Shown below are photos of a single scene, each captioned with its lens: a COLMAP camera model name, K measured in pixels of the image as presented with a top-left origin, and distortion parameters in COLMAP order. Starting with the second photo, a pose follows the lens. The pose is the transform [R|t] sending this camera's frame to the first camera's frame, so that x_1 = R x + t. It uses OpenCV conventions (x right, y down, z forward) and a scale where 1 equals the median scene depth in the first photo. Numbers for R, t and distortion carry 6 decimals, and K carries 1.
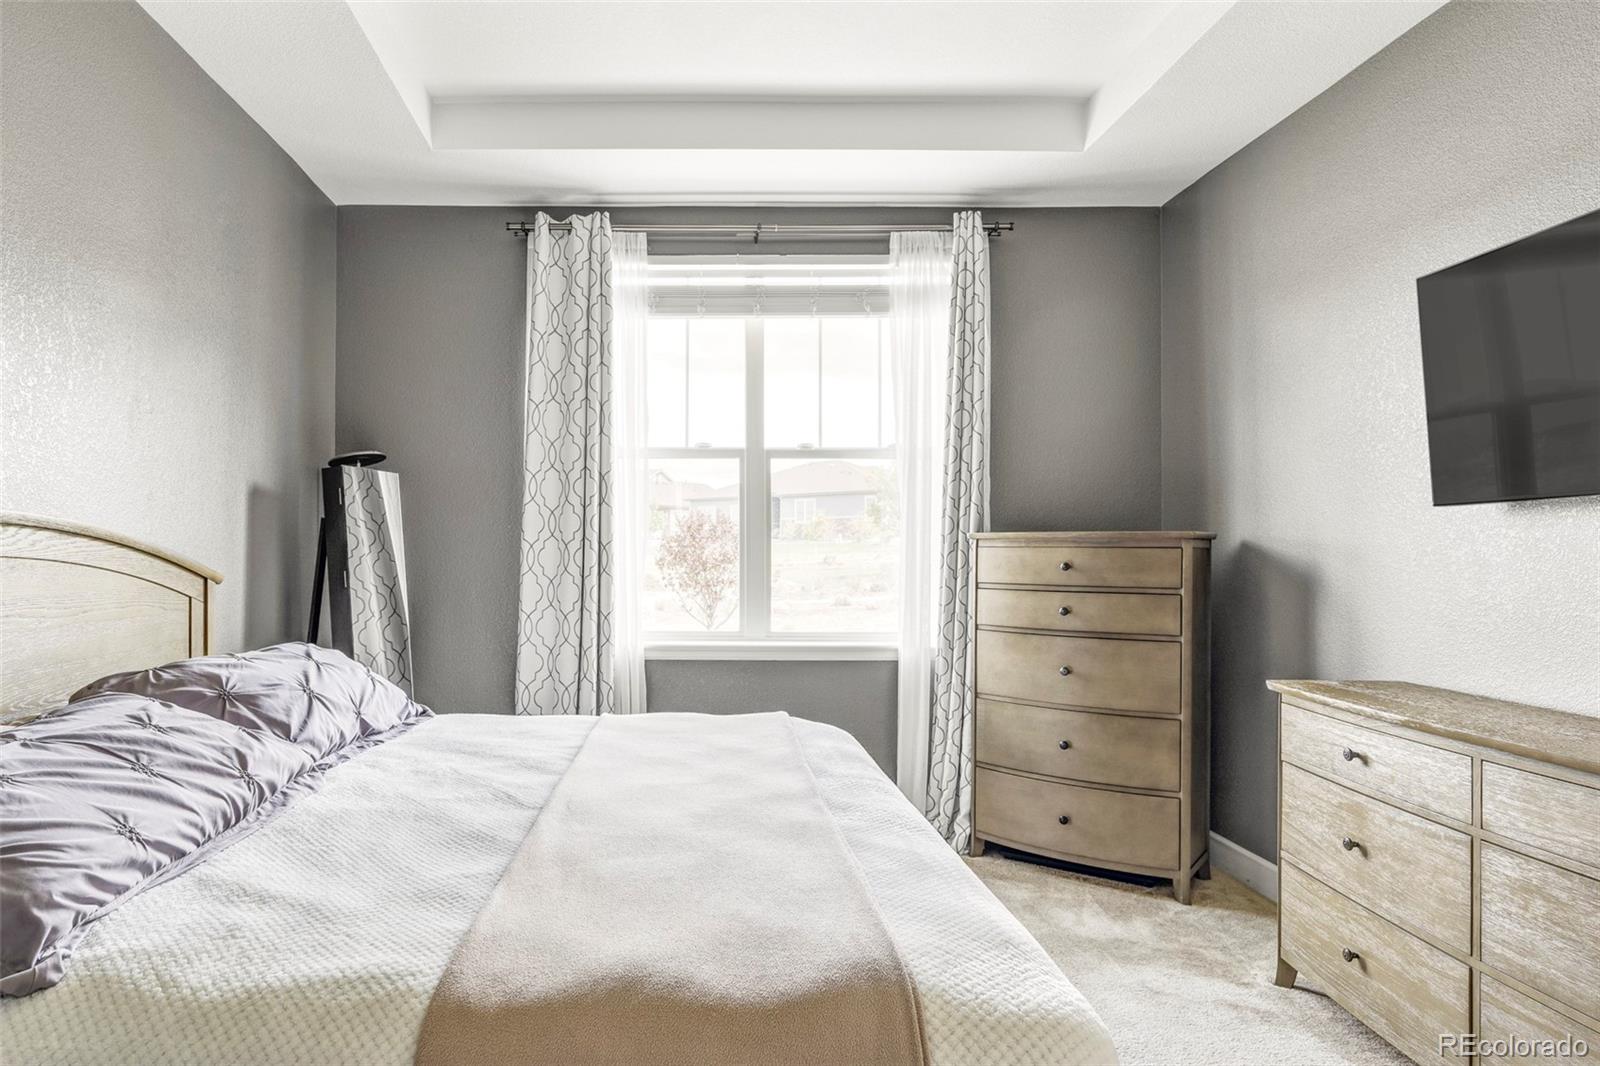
lens RADIAL K [[906.7, 0, 777.3], [0, 906.7, 540.4], [0, 0, 1]] dist [-0.004316, -0.000743]
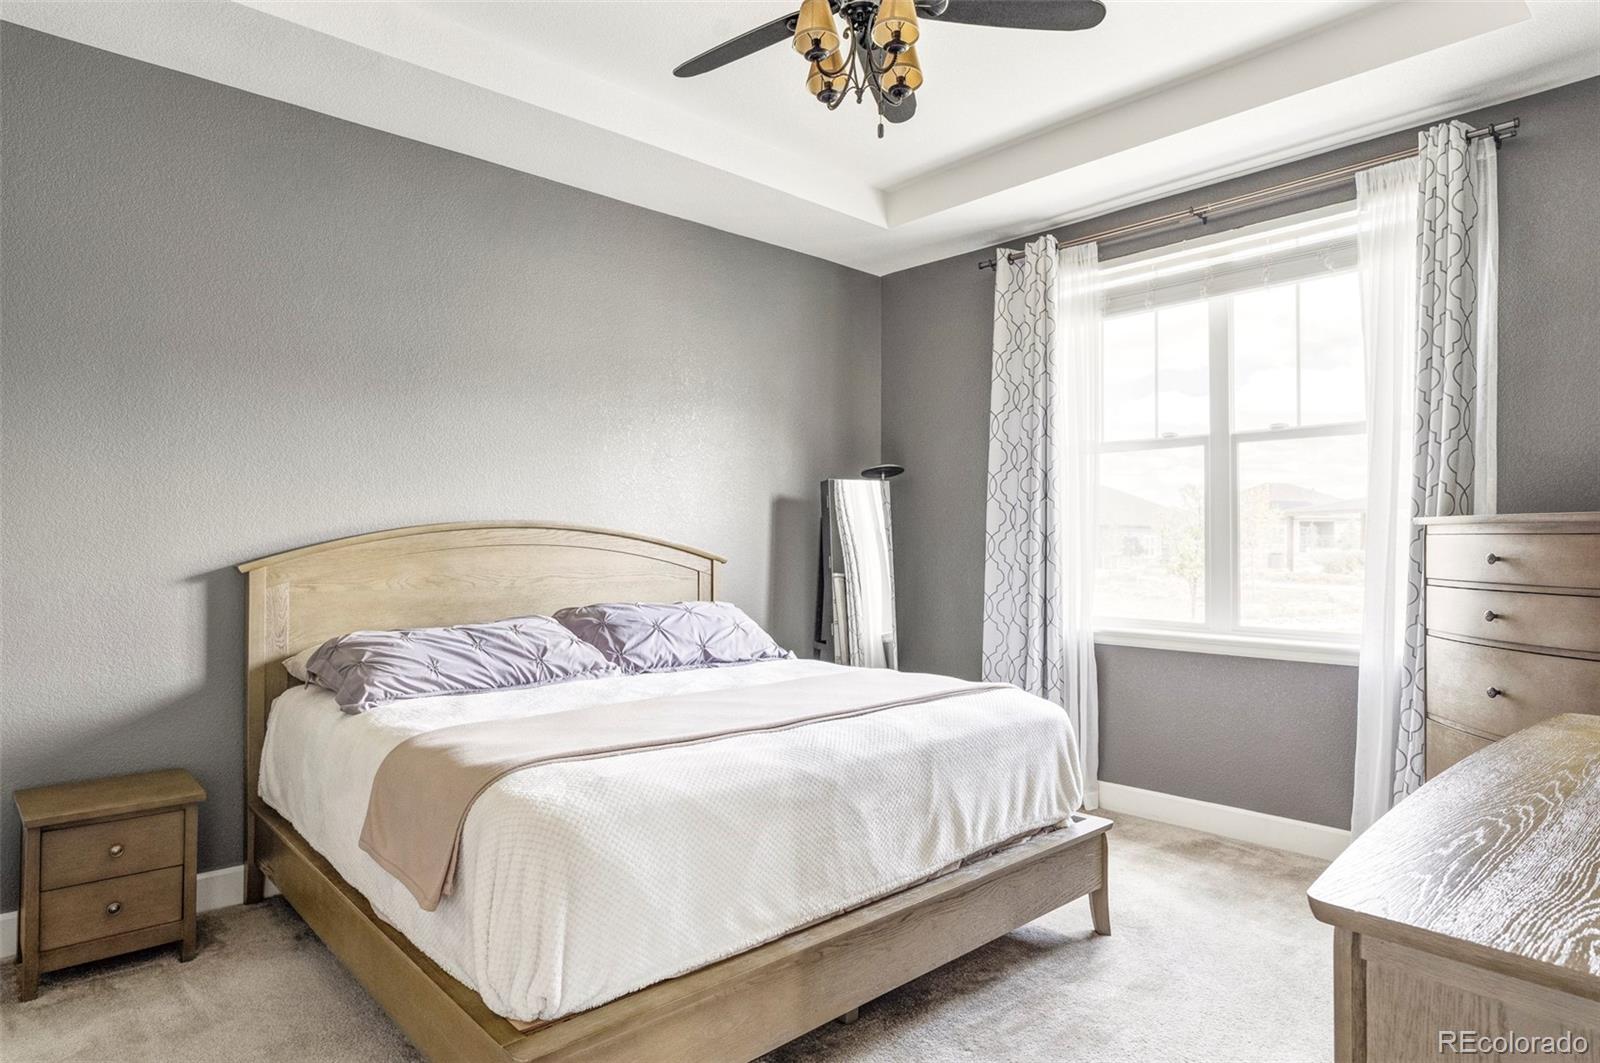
lens RADIAL K [[886.3, 0, 801.1], [0, 886.3, 520.2], [0, 0, 1]] dist [-0.005684, 0.001959]
pose [[0.697545, -0.020055, -0.716260, 0.367871], [0.010969, 0.999790, -0.017312, 0.001582], [0.716457, 0.004219, 0.697618, 0.030341]]
